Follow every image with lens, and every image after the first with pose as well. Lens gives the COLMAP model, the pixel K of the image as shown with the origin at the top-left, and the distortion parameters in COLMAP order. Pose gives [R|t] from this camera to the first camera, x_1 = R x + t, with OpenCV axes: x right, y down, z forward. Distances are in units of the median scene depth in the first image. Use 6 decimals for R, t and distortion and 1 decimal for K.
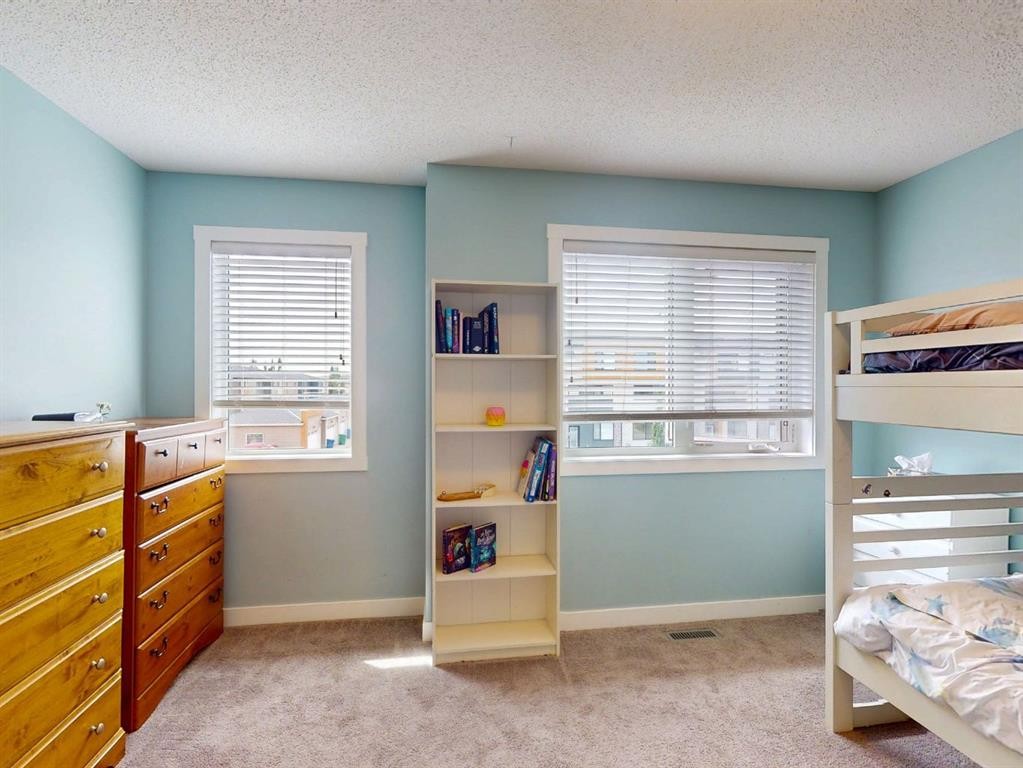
lens RADIAL K [[497.5, 0, 510.2], [0, 497.5, 386.1], [0, 0, 1]] dist [-0.000306, -0.001532]
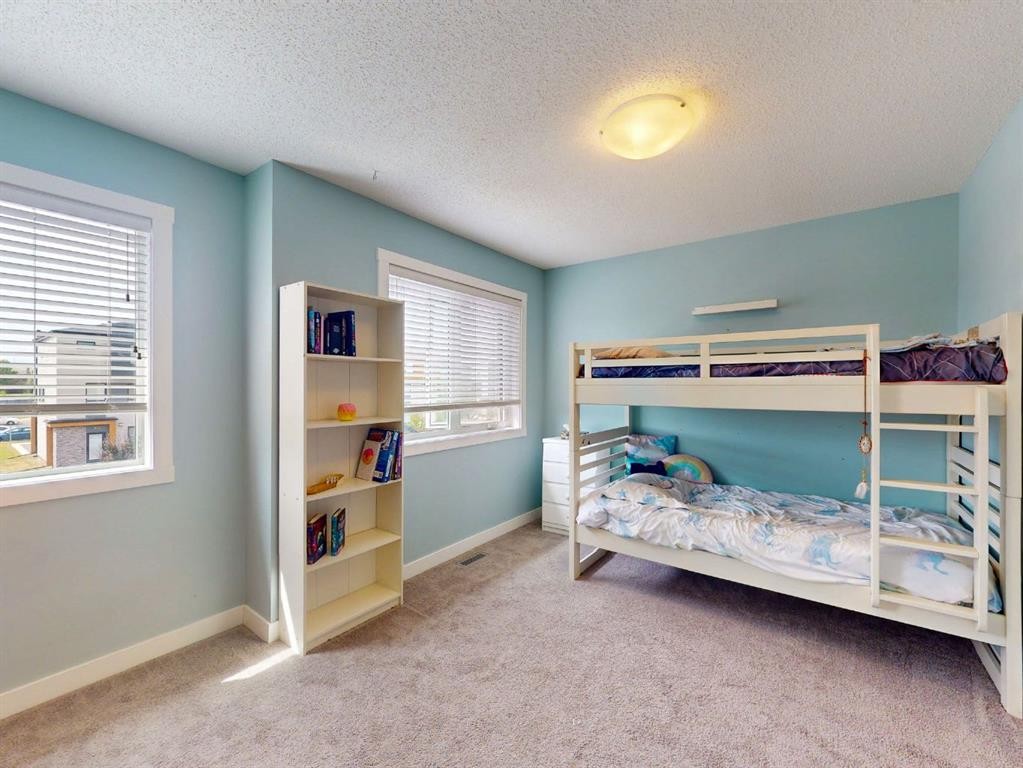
lens RADIAL K [[421.2, 0, 511.4], [0, 421.2, 385.9], [0, 0, 1]] dist [-0.002287, -0.000655]
pose [[0.710810, -0.001513, 0.703383, -0.444816], [-0.000678, 0.999996, 0.002836, -0.000276], [-0.703384, -0.002493, 0.710806, 0.072773]]
